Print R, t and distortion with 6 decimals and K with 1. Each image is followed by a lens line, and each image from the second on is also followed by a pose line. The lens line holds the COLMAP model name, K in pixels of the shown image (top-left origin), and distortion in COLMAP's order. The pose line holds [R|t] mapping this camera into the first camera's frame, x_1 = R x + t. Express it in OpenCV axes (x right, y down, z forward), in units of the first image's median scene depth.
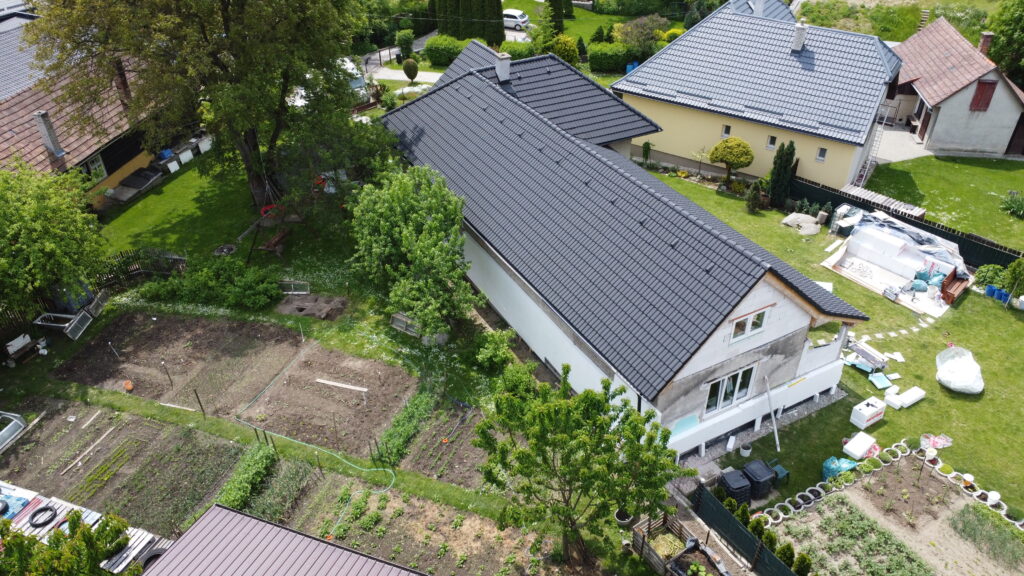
lens RADIAL K [[736.9, 0, 517.2], [0, 736.9, 285.2], [0, 0, 1]] dist [-0.037636, -0.002324]
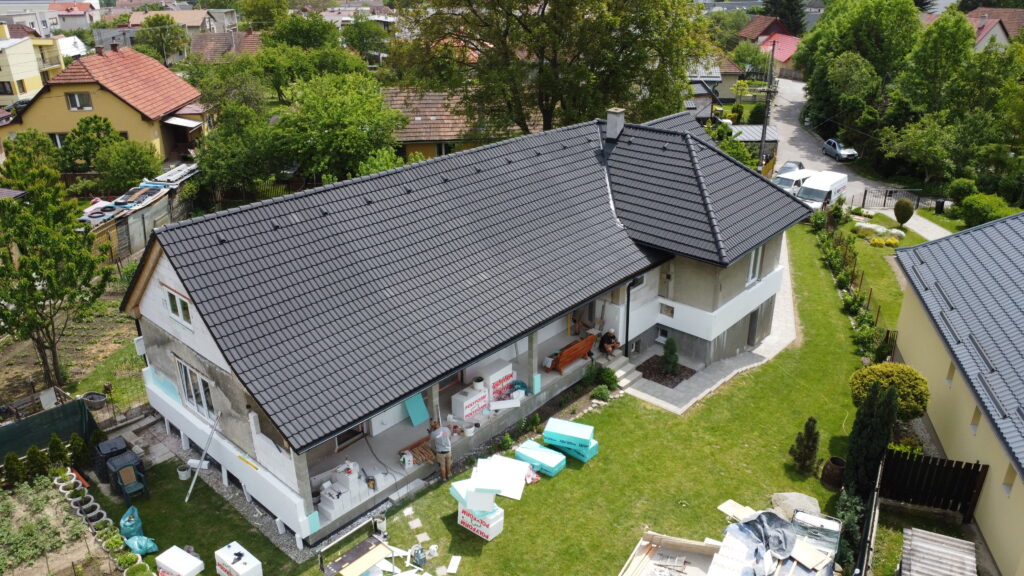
lens RADIAL K [[736.9, 0, 511.4], [0, 736.9, 291.1], [0, 0, 1]] dist [-0.037636, -0.002324]
pose [[0.337375, 0.392934, -0.855442, 0.720290], [-0.545379, 0.822266, 0.162605, -0.195354], [0.767294, 0.411681, 0.491710, 0.523873]]
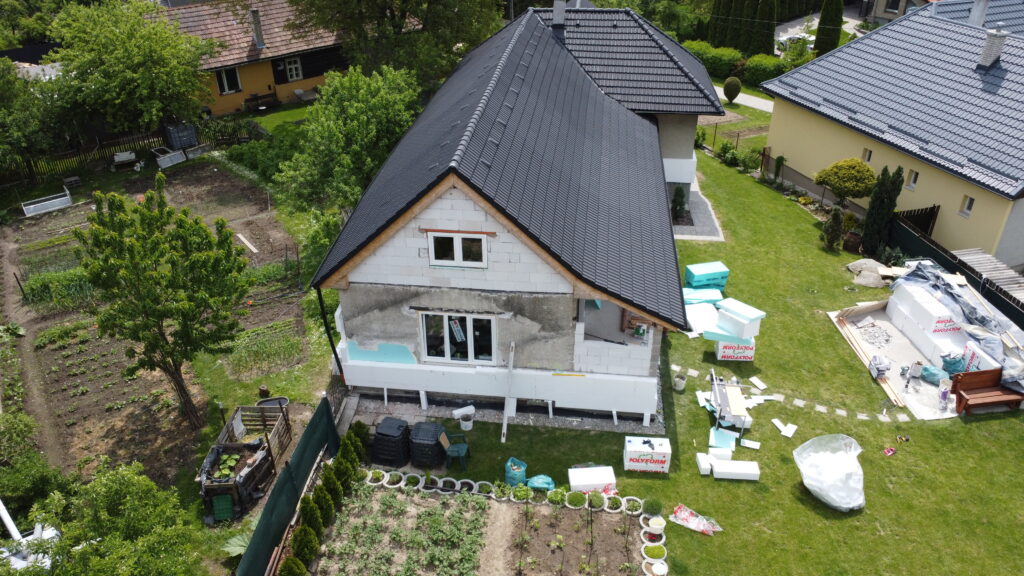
lens RADIAL K [[736.9, 0, 514.2], [0, 736.9, 288.9], [0, 0, 1]] dist [-0.037636, -0.002324]
pose [[0.815686, 0.302516, -0.493093, 0.470133], [-0.336353, 0.941497, 0.021213, 0.035103], [0.470663, 0.148550, 0.869718, 0.202789]]
